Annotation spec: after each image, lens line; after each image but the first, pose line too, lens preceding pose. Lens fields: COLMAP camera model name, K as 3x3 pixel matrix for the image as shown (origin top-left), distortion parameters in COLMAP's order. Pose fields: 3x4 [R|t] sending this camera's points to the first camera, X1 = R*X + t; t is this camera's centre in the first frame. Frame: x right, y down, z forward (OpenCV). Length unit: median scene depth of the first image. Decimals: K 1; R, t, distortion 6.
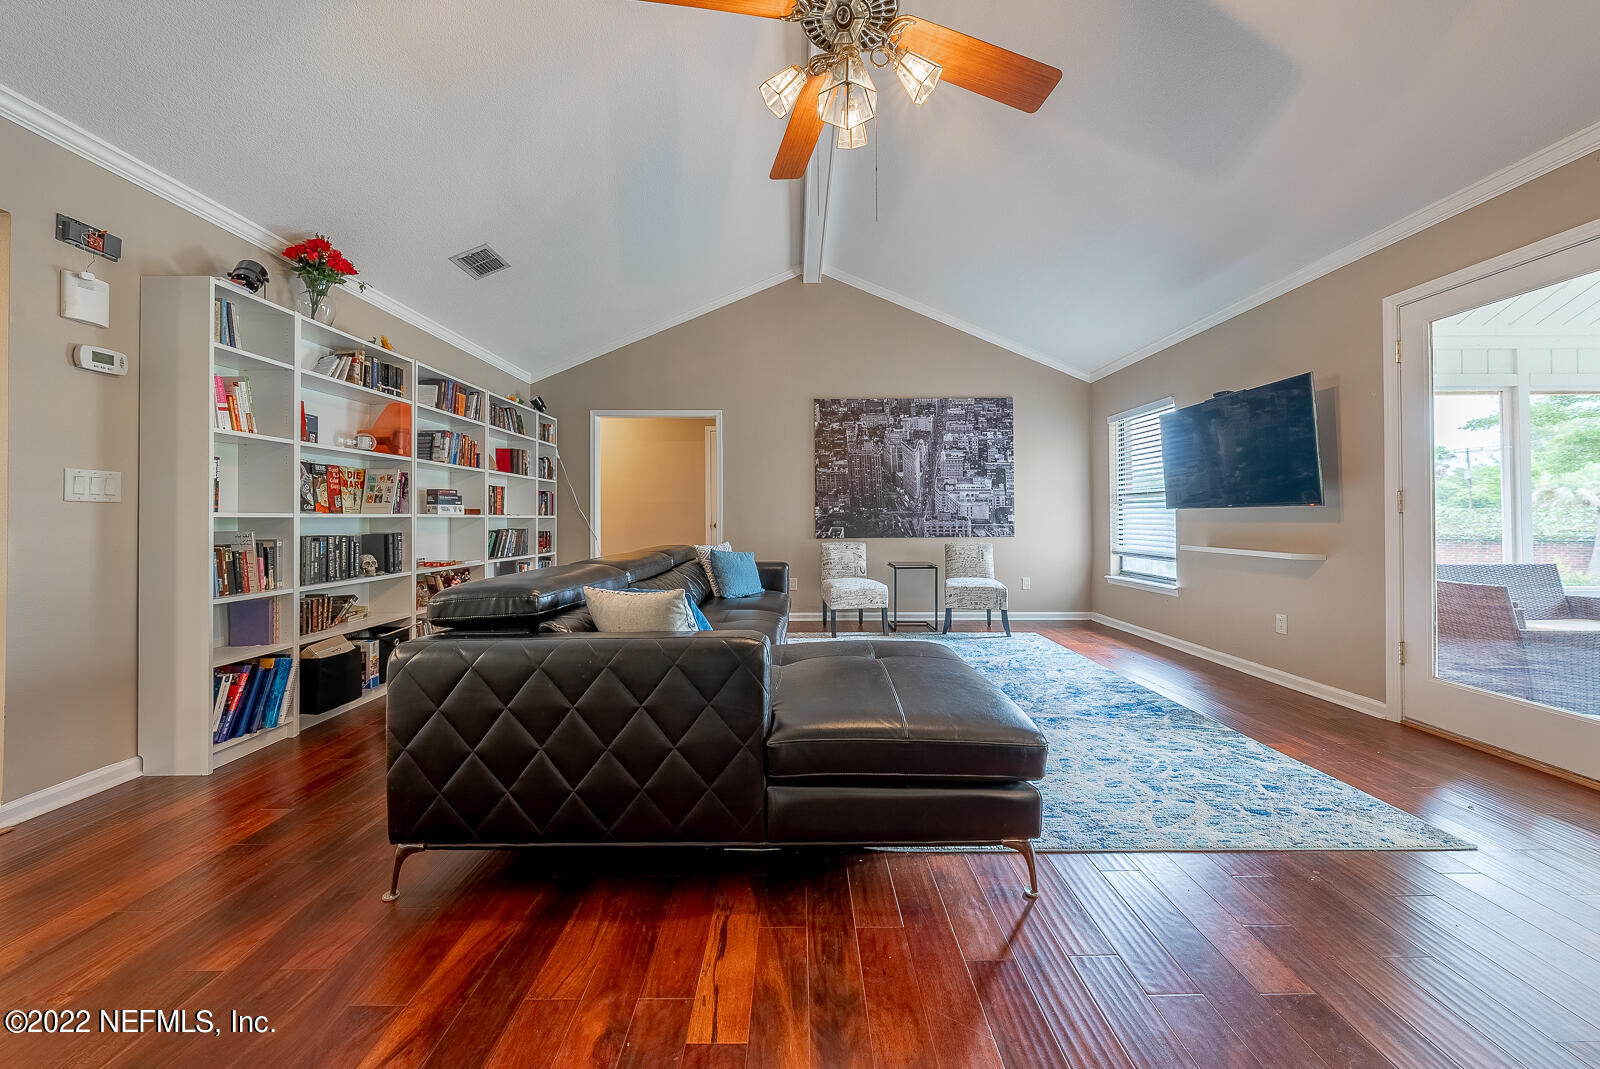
lens RADIAL K [[548.0, 0, 803.4], [0, 548.0, 521.7], [0, 0, 1]] dist [-0.000757, 0.000025]
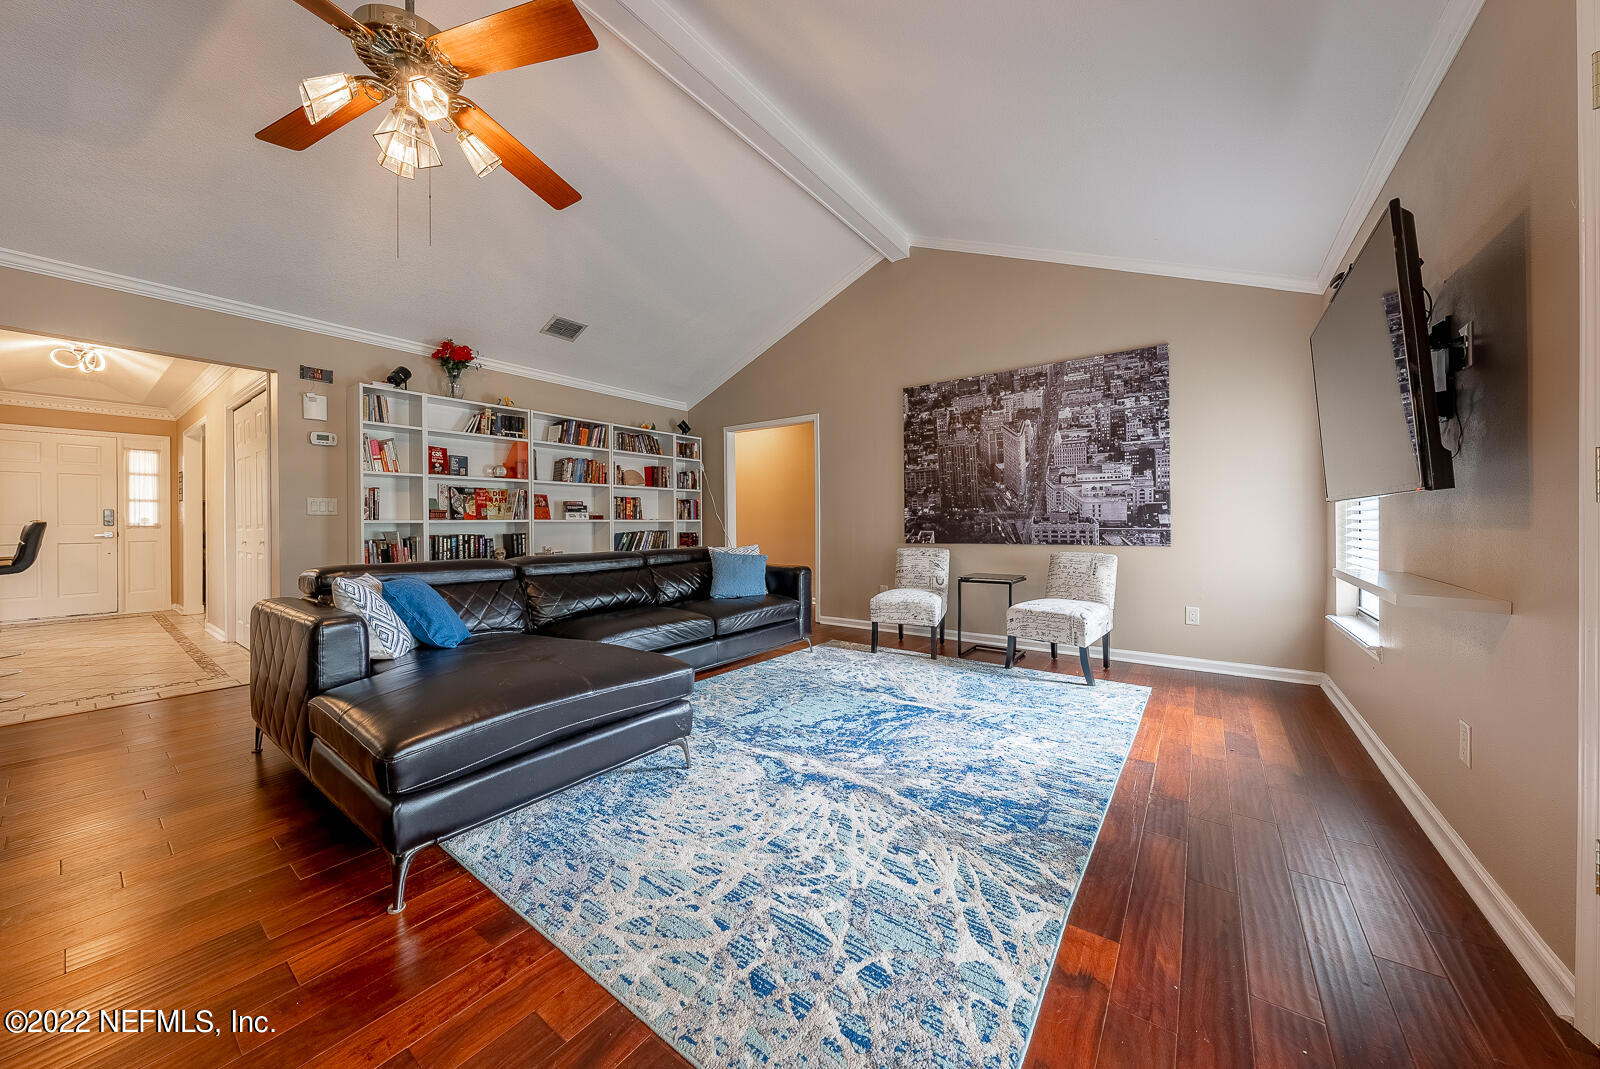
lens RADIAL K [[544.8, 0, 810.9], [0, 544.8, 533.4], [0, 0, 1]] dist [-0.001321, -0.000012]
pose [[0.804721, 0.009069, -0.593583, 0.440208], [0.001423, 0.999851, 0.017206, -0.001331], [0.593651, -0.014691, 0.804589, 0.187928]]
